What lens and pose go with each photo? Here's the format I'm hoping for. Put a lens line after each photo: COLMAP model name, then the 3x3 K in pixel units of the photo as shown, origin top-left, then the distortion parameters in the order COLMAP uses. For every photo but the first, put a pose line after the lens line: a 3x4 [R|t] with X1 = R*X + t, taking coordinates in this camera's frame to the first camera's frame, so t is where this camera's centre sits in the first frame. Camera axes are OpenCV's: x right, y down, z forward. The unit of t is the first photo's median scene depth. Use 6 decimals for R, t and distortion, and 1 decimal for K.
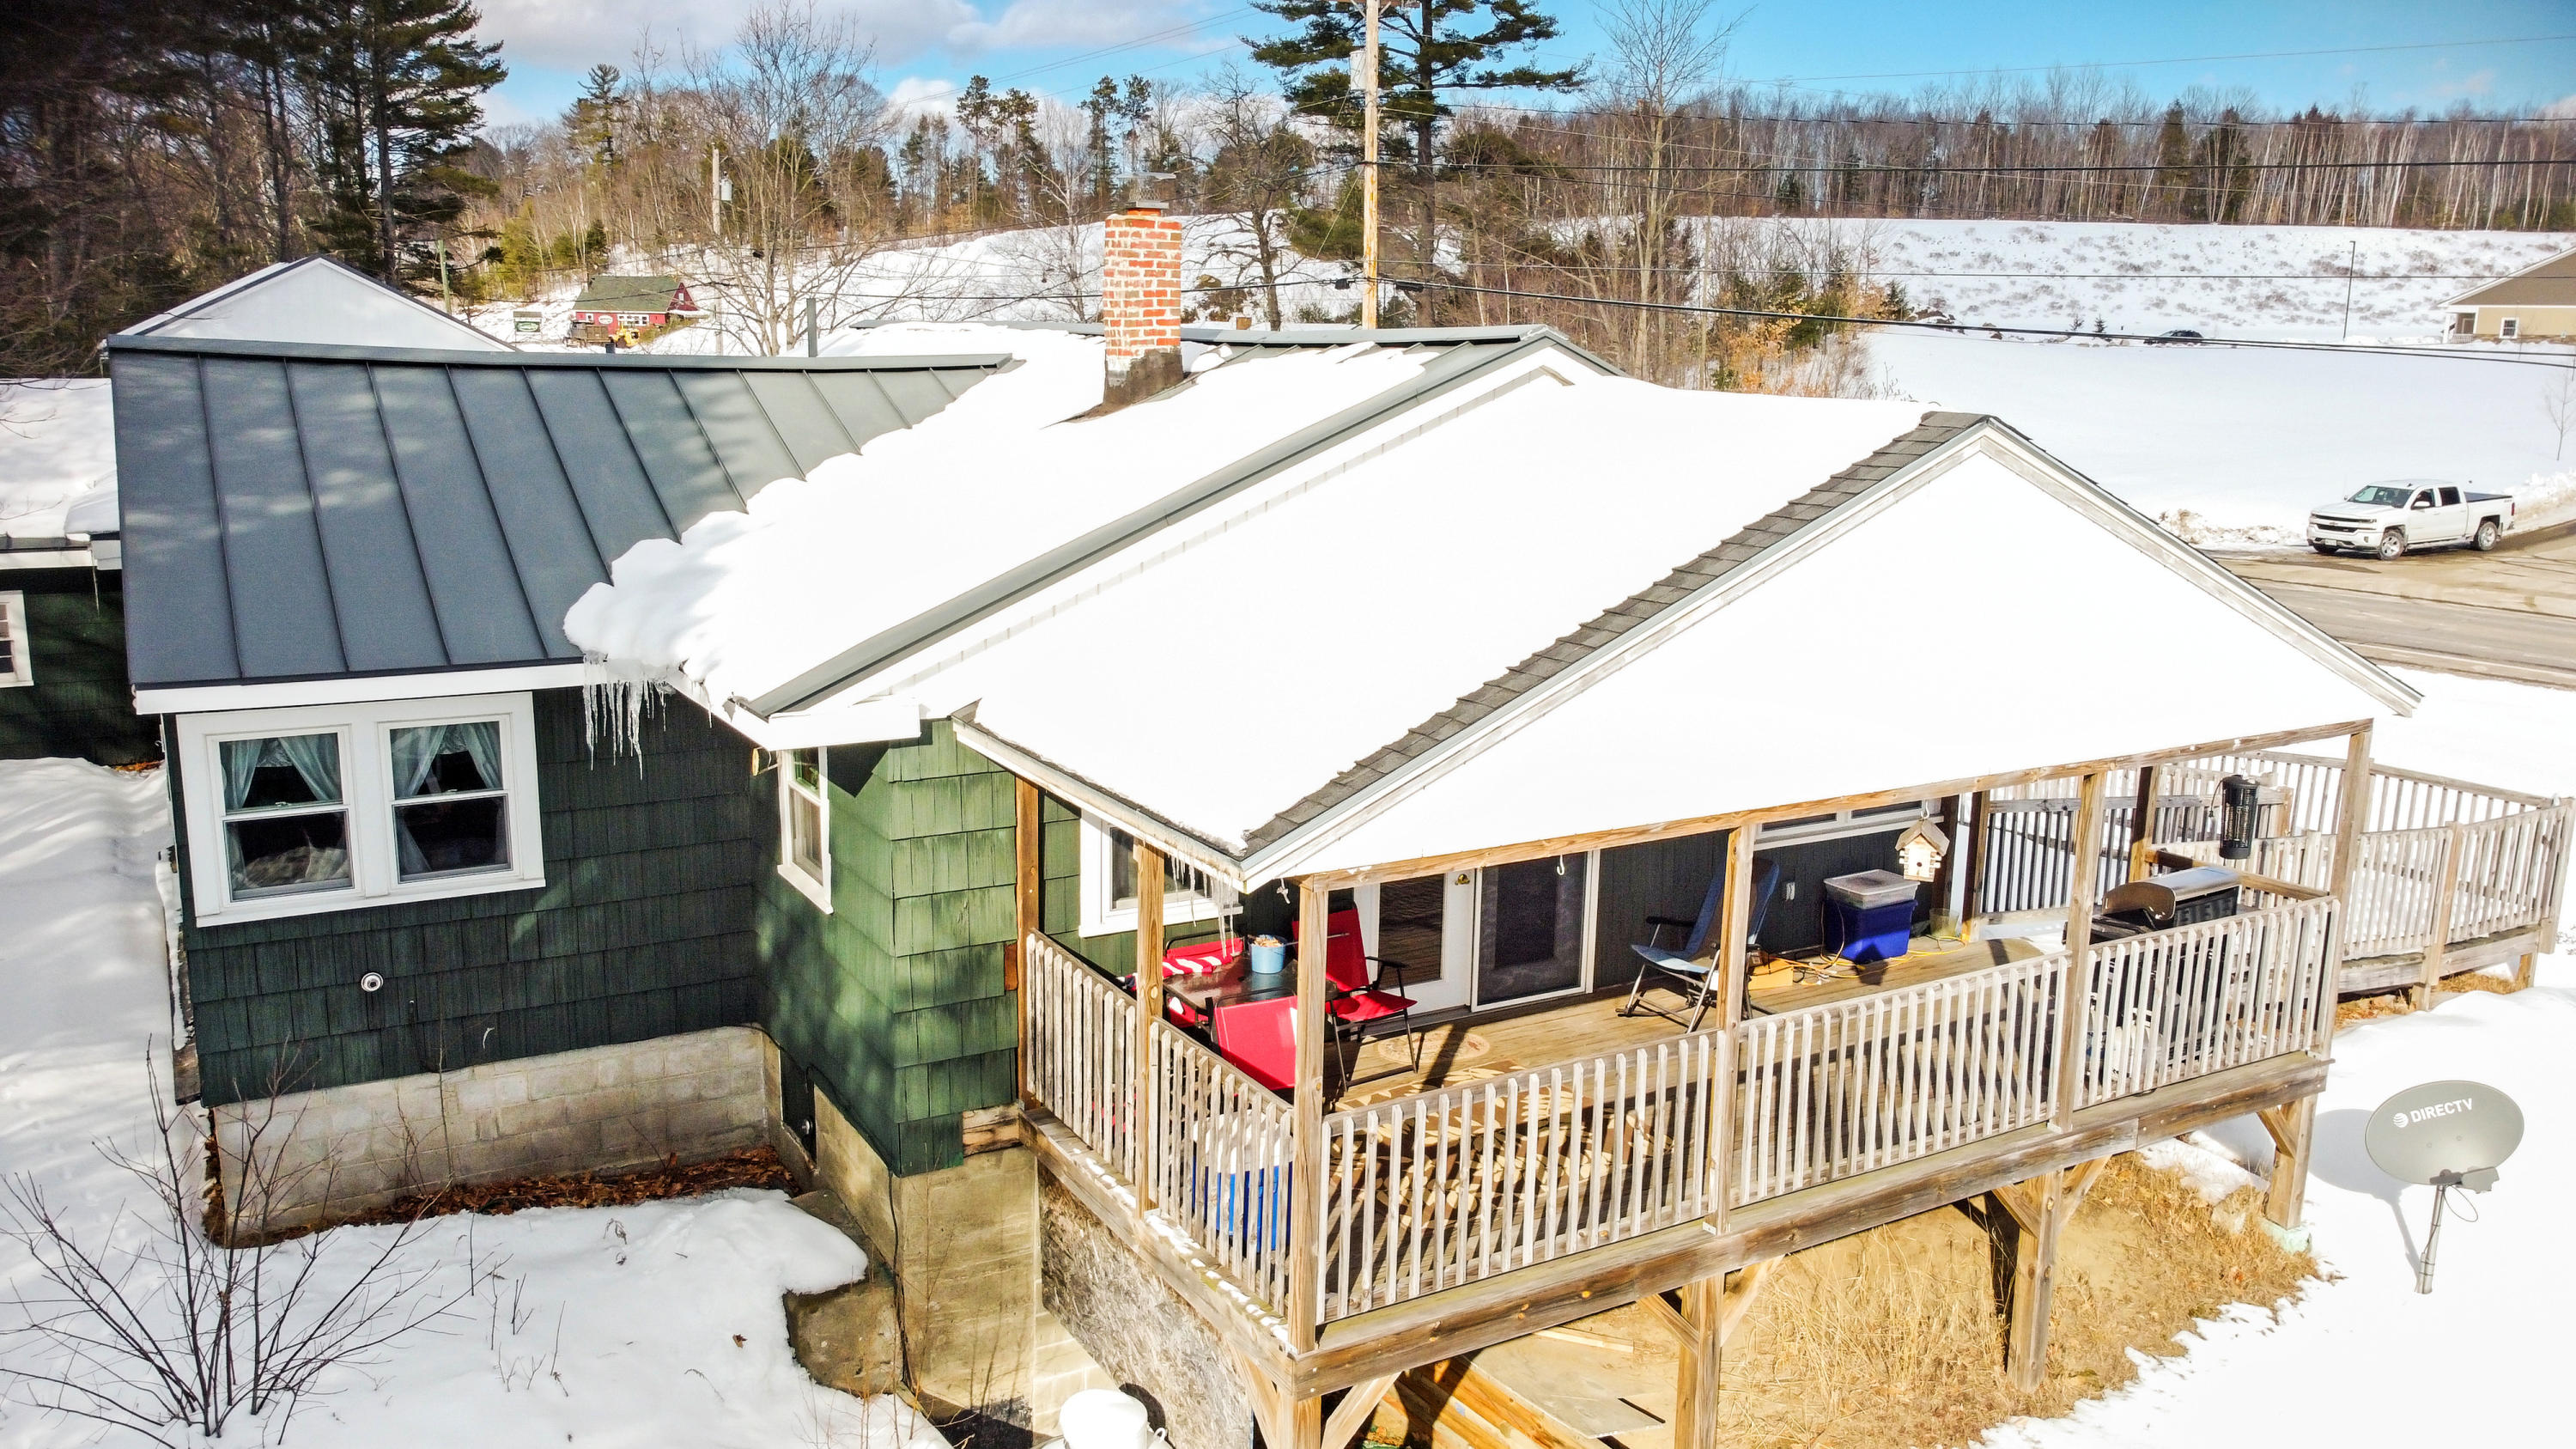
lens RADIAL K [[1927.8, 0, 1284.6], [0, 1927.8, 720.8], [0, 0, 1]] dist [0.009916, -0.007467]
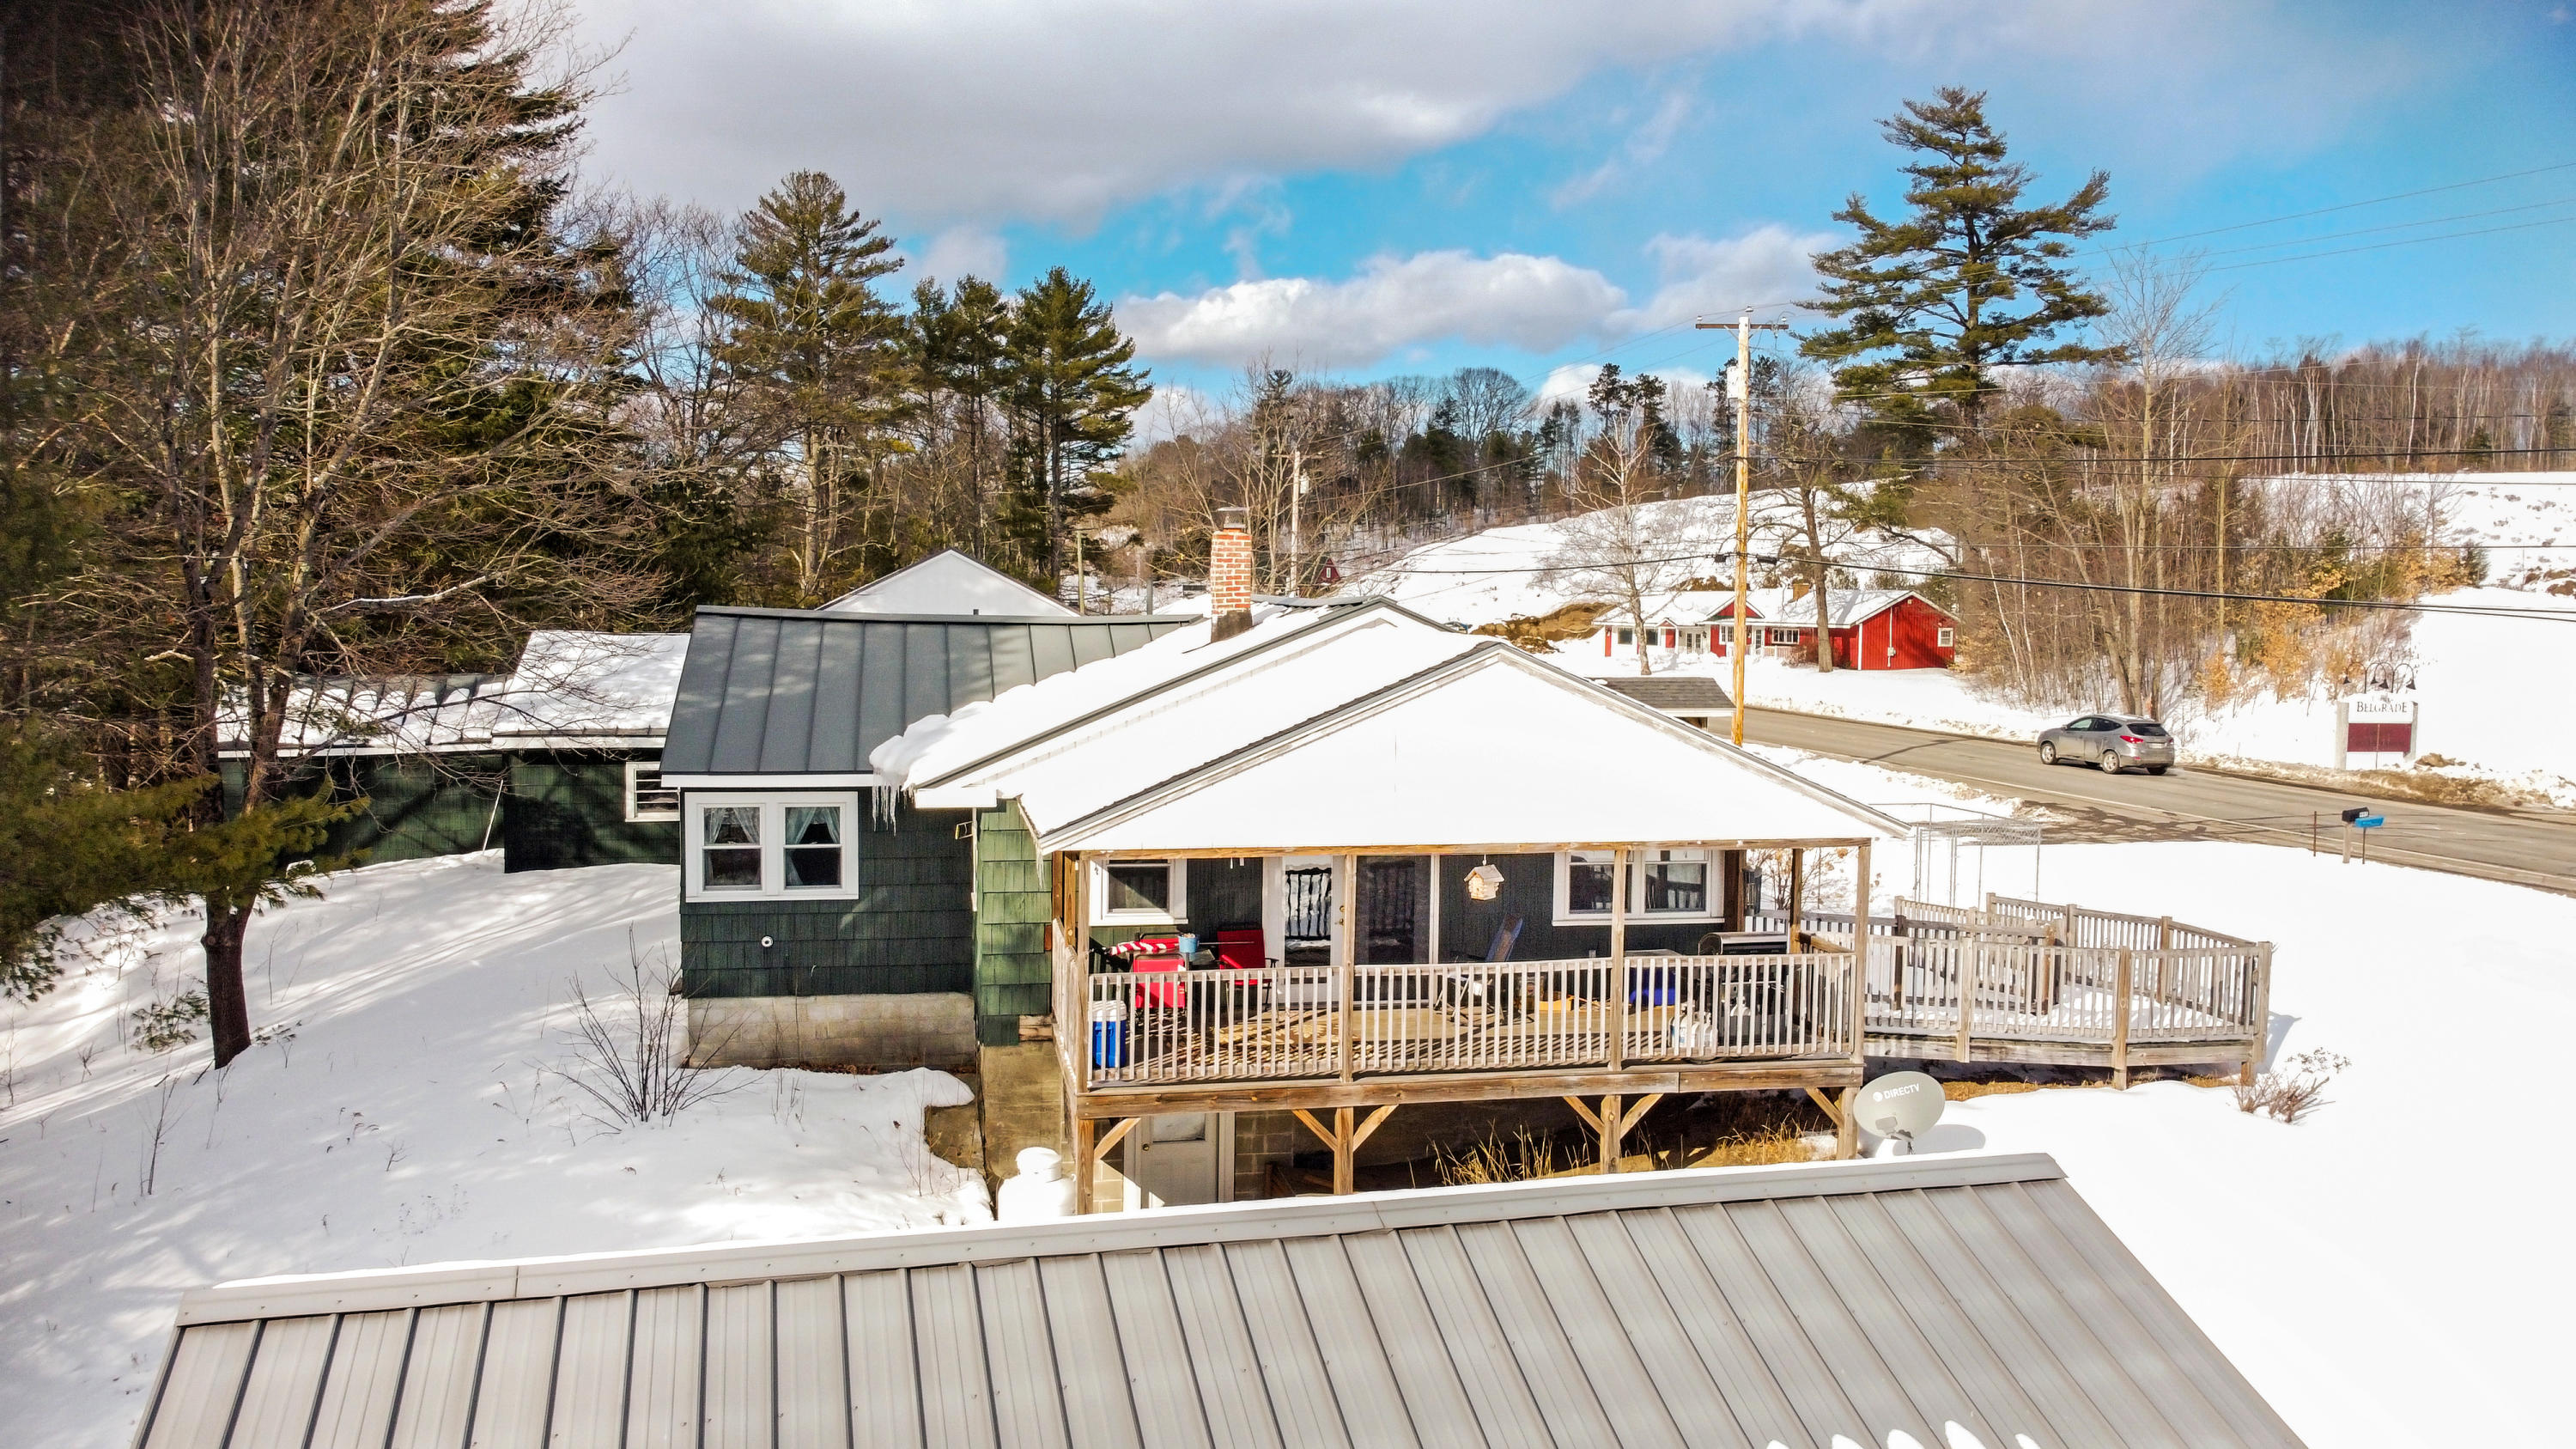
lens RADIAL K [[1927.8, 0, 1292.1], [0, 1927.8, 725.6], [0, 0, 1]] dist [0.009916, -0.007467]
pose [[0.944775, 0.014580, -0.327395, 0.565359], [-0.058159, 0.990612, -0.123716, 0.116894], [0.322517, 0.135925, 0.936753, -0.568203]]
